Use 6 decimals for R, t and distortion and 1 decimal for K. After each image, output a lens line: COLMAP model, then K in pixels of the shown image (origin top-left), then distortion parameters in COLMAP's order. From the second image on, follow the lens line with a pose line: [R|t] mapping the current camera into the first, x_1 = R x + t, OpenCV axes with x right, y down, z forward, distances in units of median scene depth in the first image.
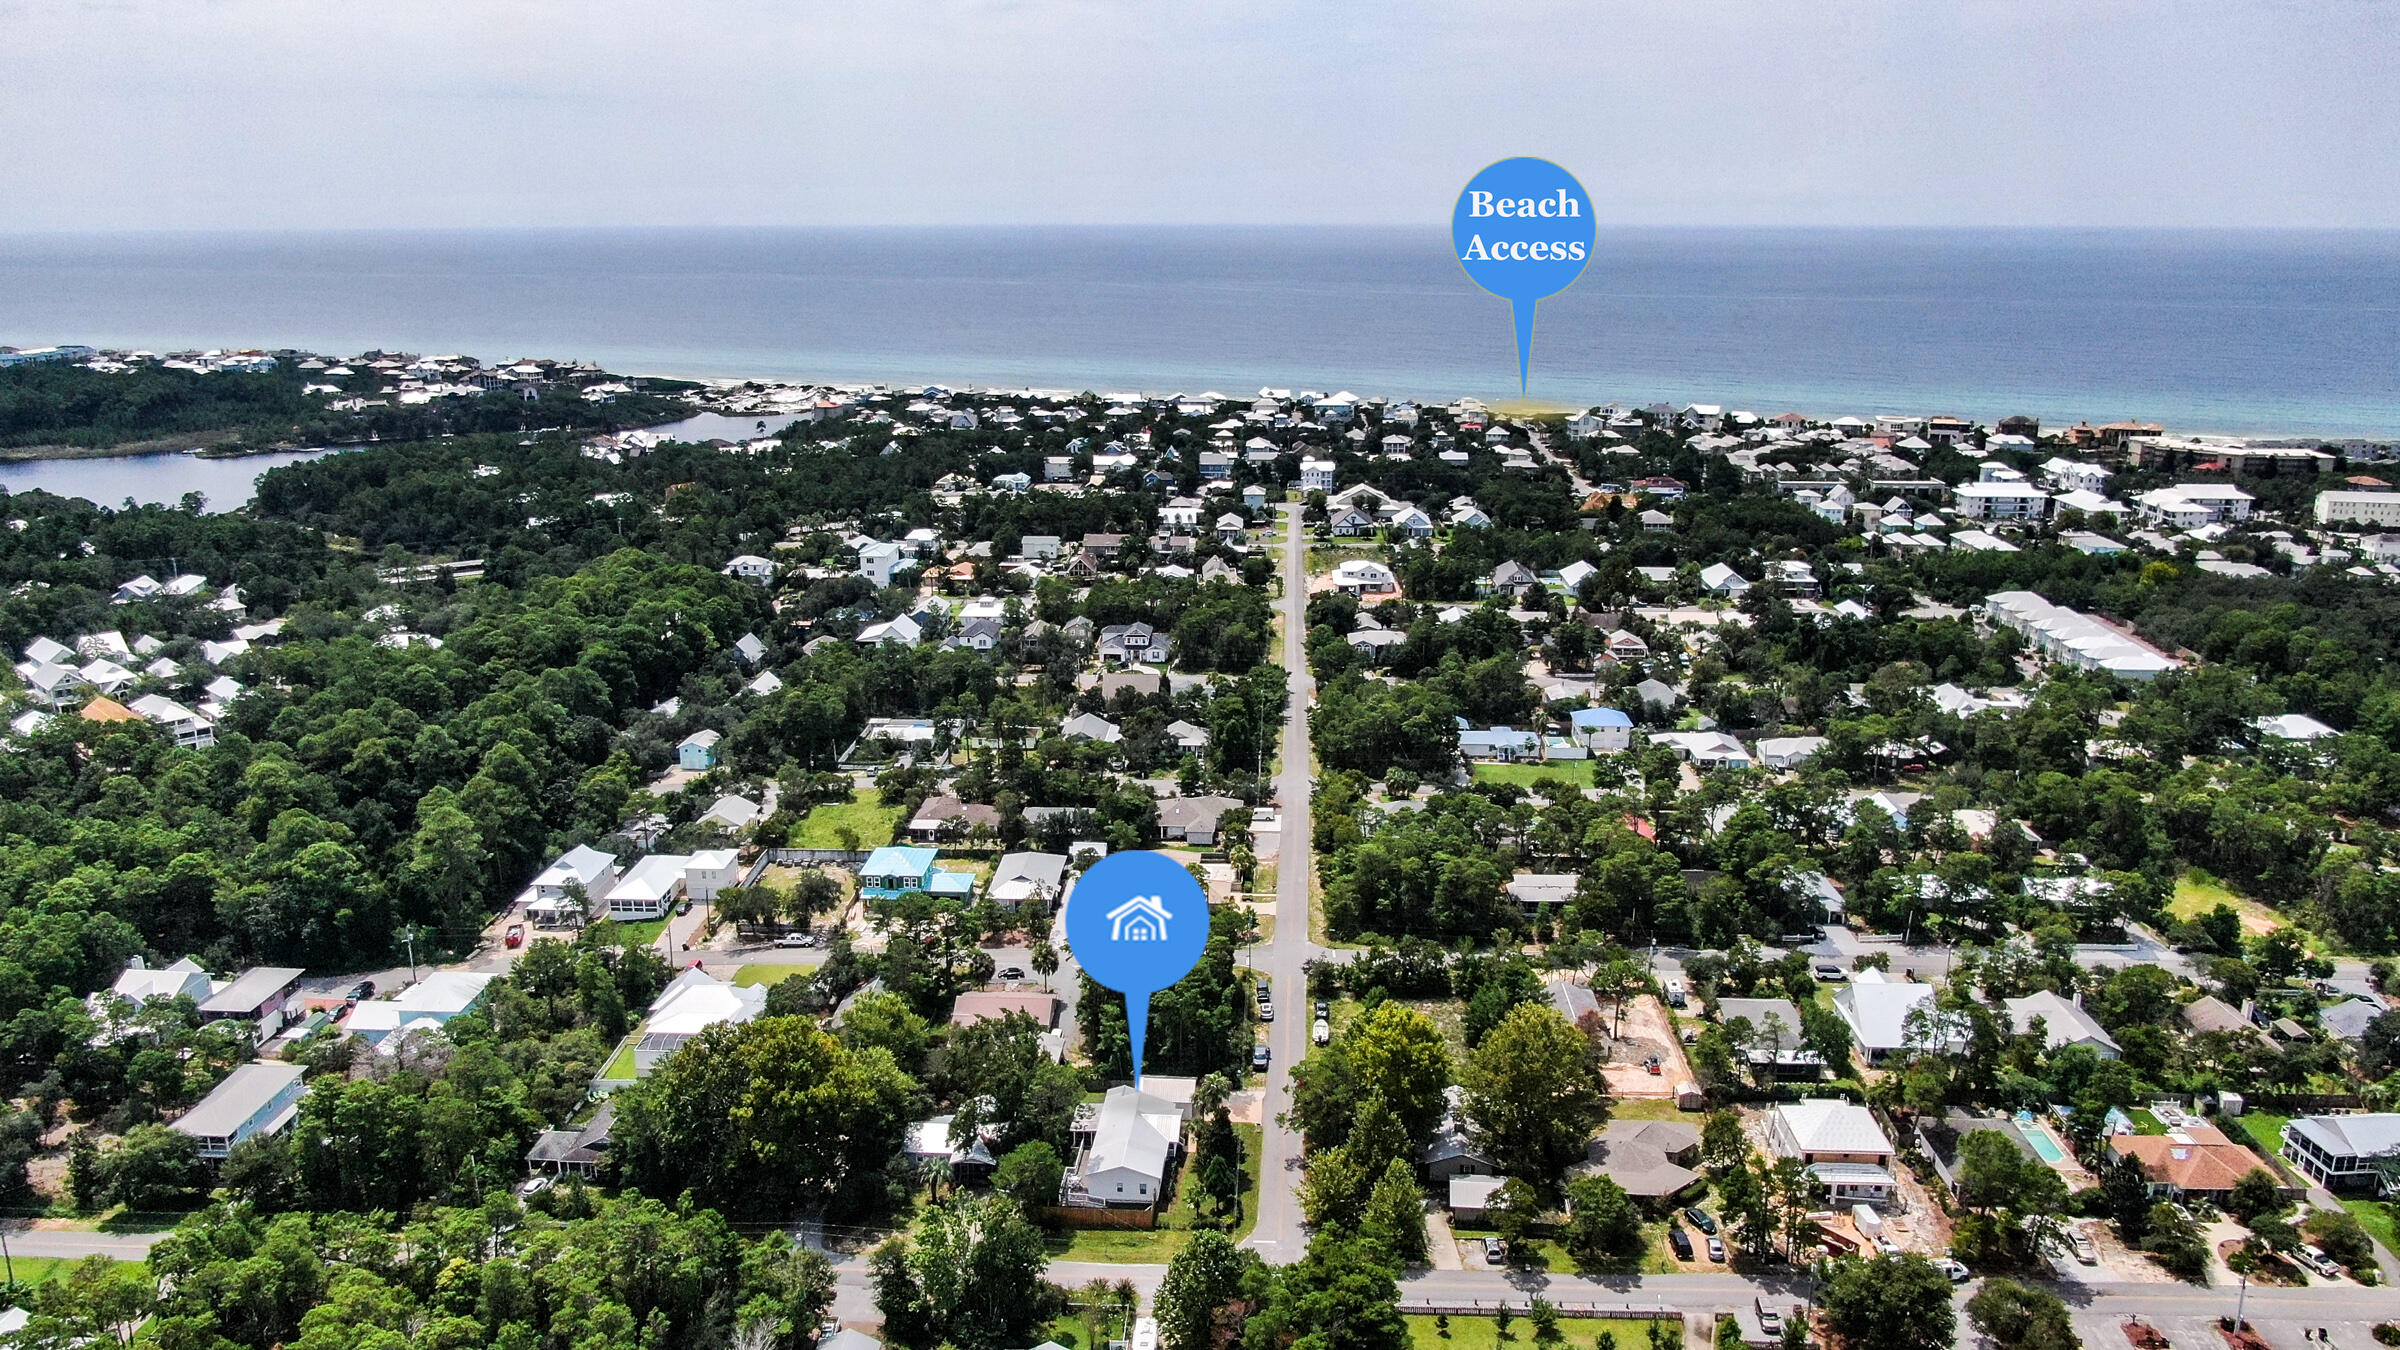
lens RADIAL K [[1716.6, 0, 1202.3], [0, 1716.6, 667.3], [0, 0, 1]] dist [-0.025417, 0.016245]
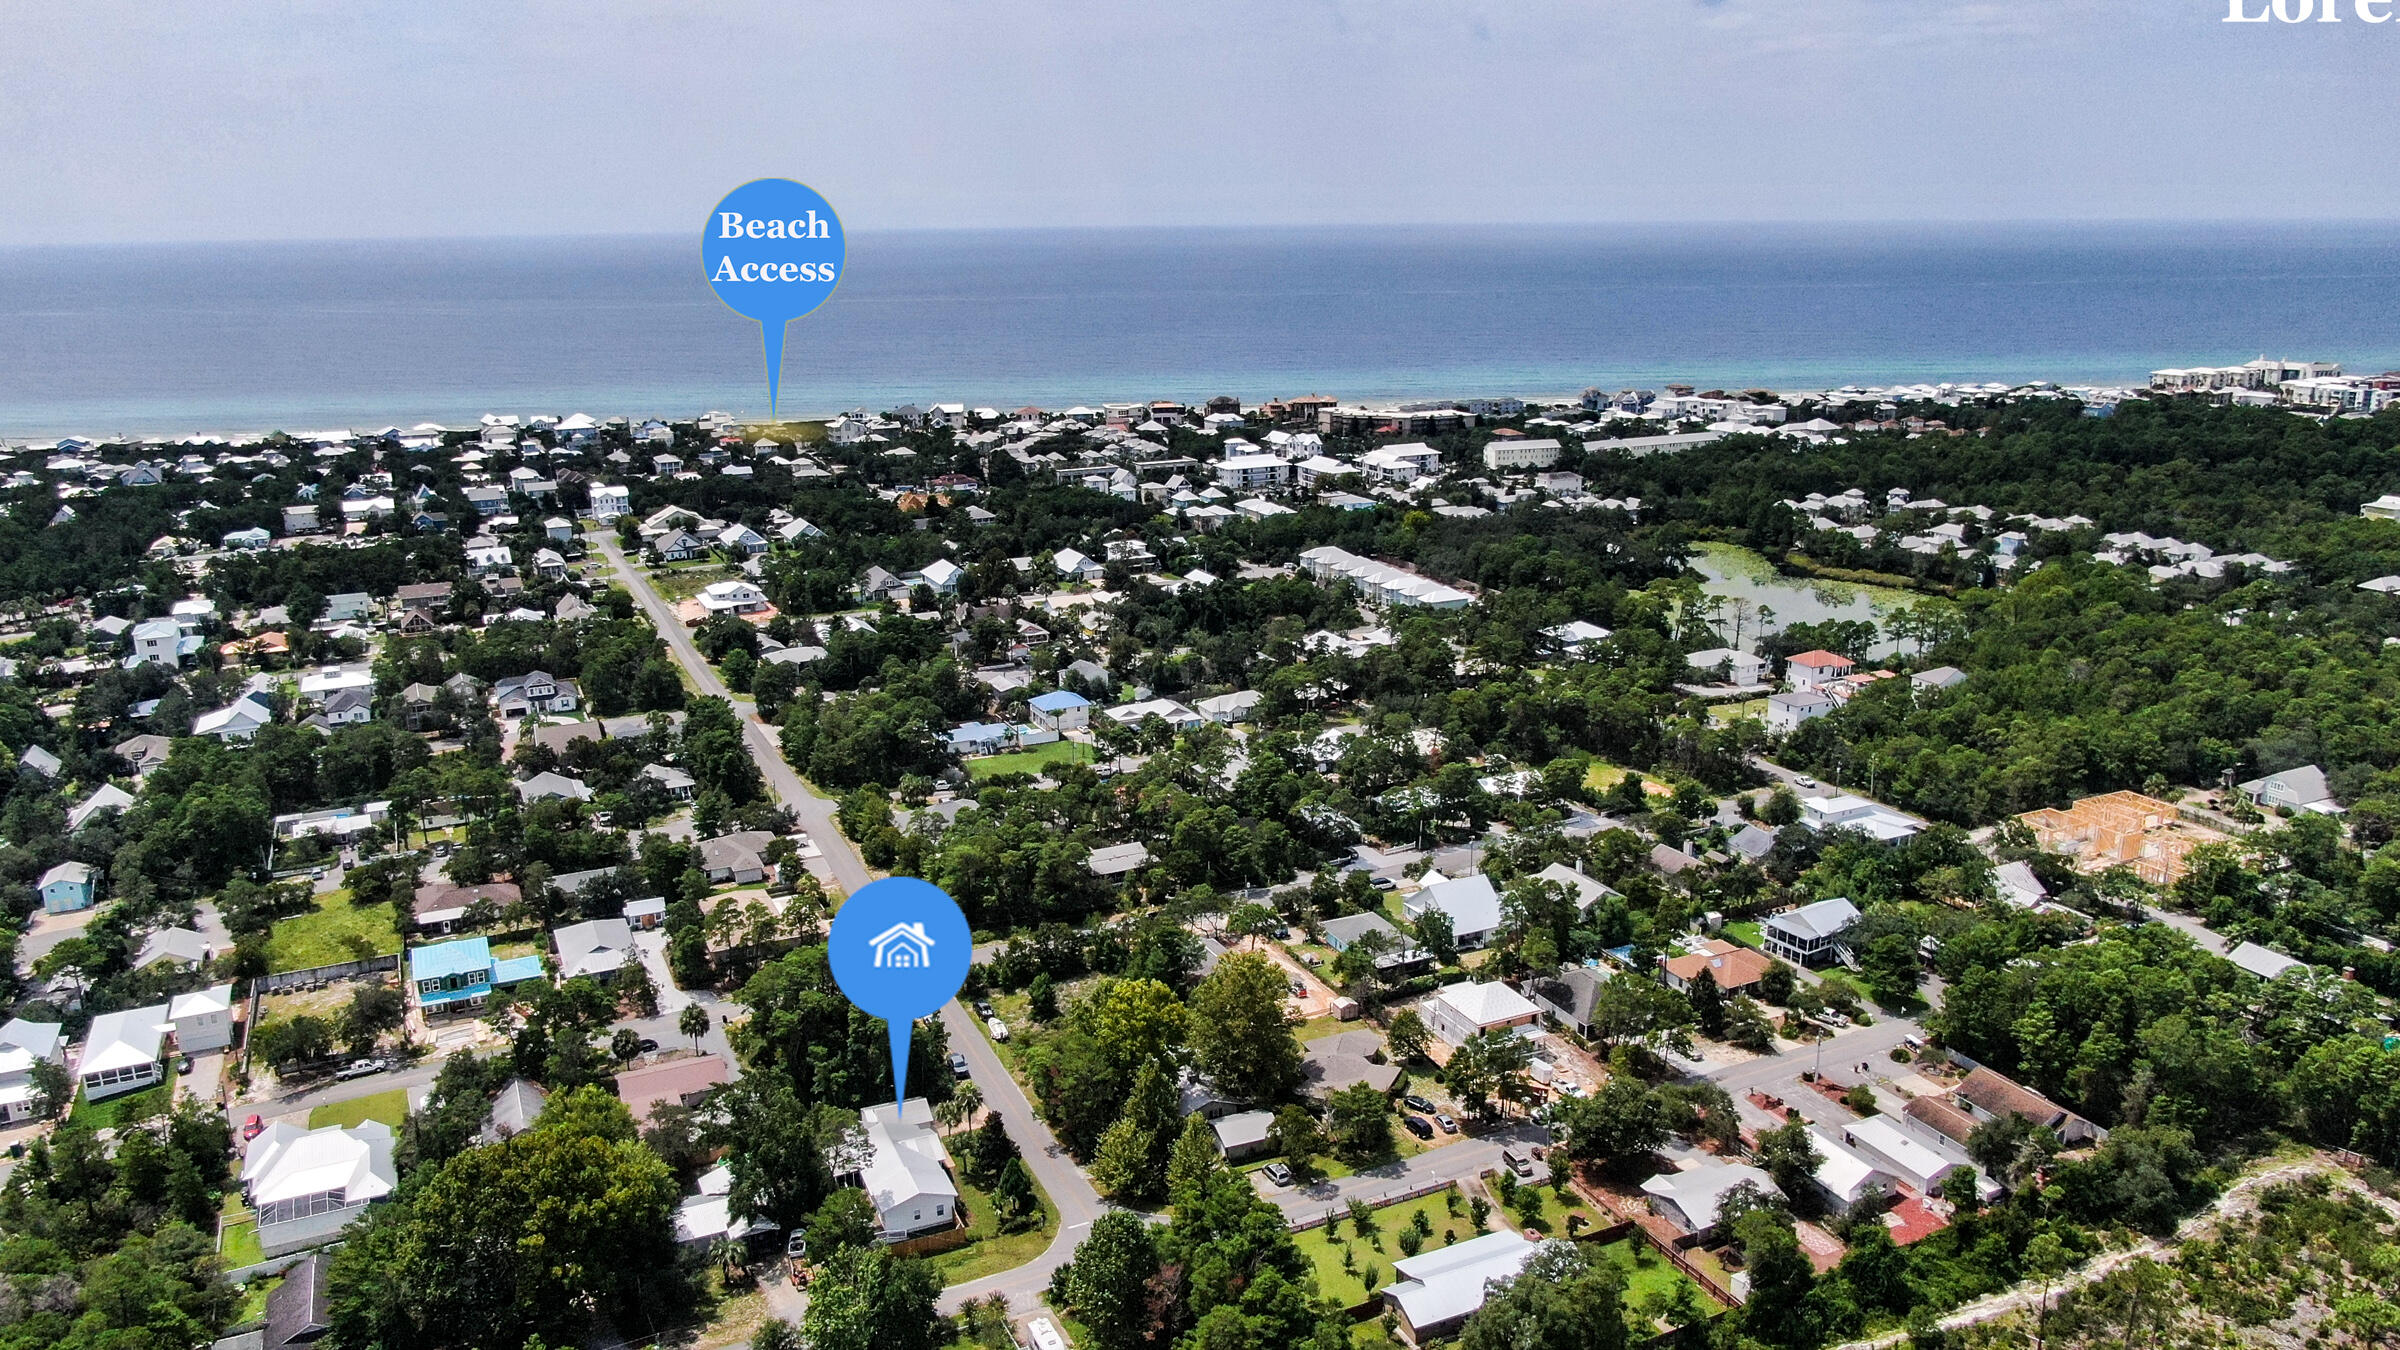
lens RADIAL K [[1716.6, 0, 1202.0], [0, 1716.6, 680.1], [0, 0, 1]] dist [-0.025417, 0.016245]
pose [[0.883278, -0.130980, 0.450181, -0.116516], [0.129570, 0.990984, 0.034104, -0.005417], [-0.450589, 0.028206, 0.892286, 0.013757]]
